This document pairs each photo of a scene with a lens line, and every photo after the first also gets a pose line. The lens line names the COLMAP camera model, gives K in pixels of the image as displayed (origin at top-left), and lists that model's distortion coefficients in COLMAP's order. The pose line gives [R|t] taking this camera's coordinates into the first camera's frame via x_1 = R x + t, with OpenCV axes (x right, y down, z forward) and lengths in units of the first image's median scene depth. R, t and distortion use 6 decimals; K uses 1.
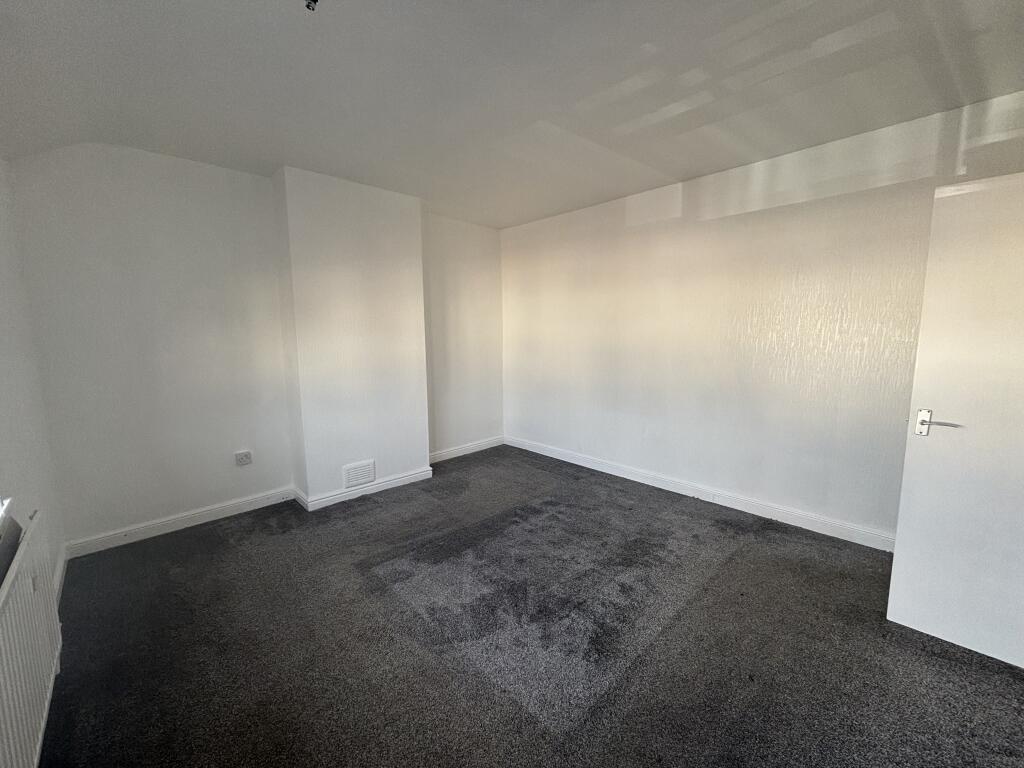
lens RADIAL K [[417.0, 0, 509.9], [0, 417.0, 382.9], [0, 0, 1]] dist [0.006999, -0.000726]
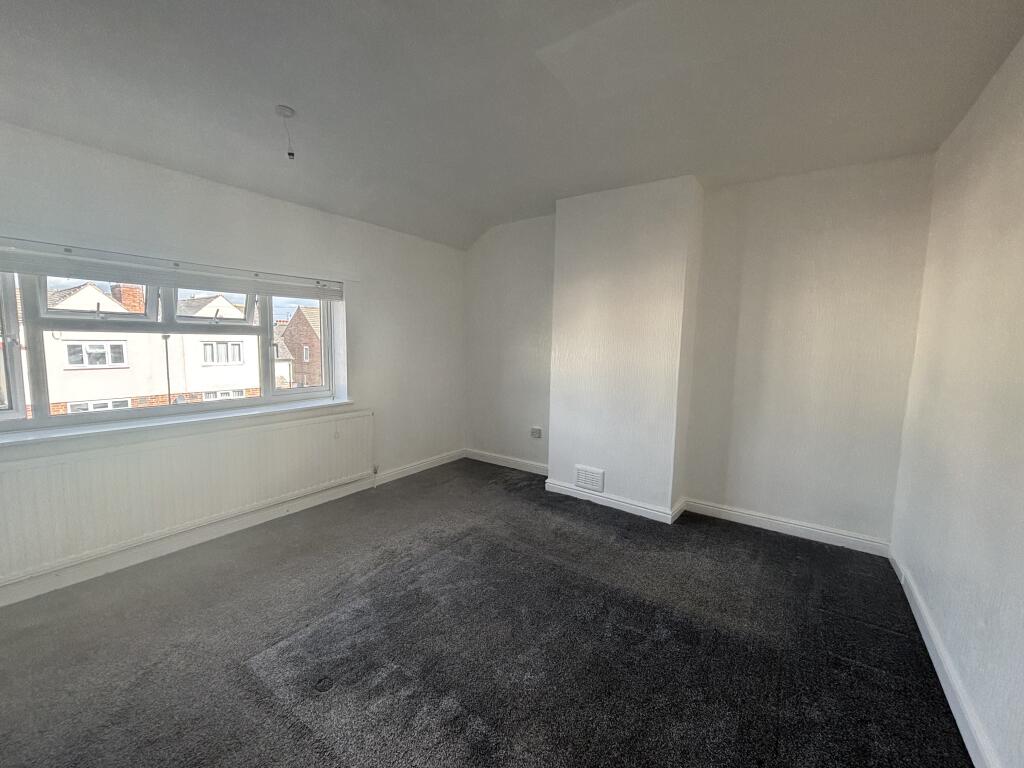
lens RADIAL K [[417.0, 0, 512.7], [0, 417.0, 380.4], [0, 0, 1]] dist [0.006999, -0.000726]
pose [[0.196821, 0.102242, -0.975094, 0.575849], [-0.153231, 0.985534, 0.072407, -0.060986], [0.968391, 0.135163, 0.209641, 0.596051]]
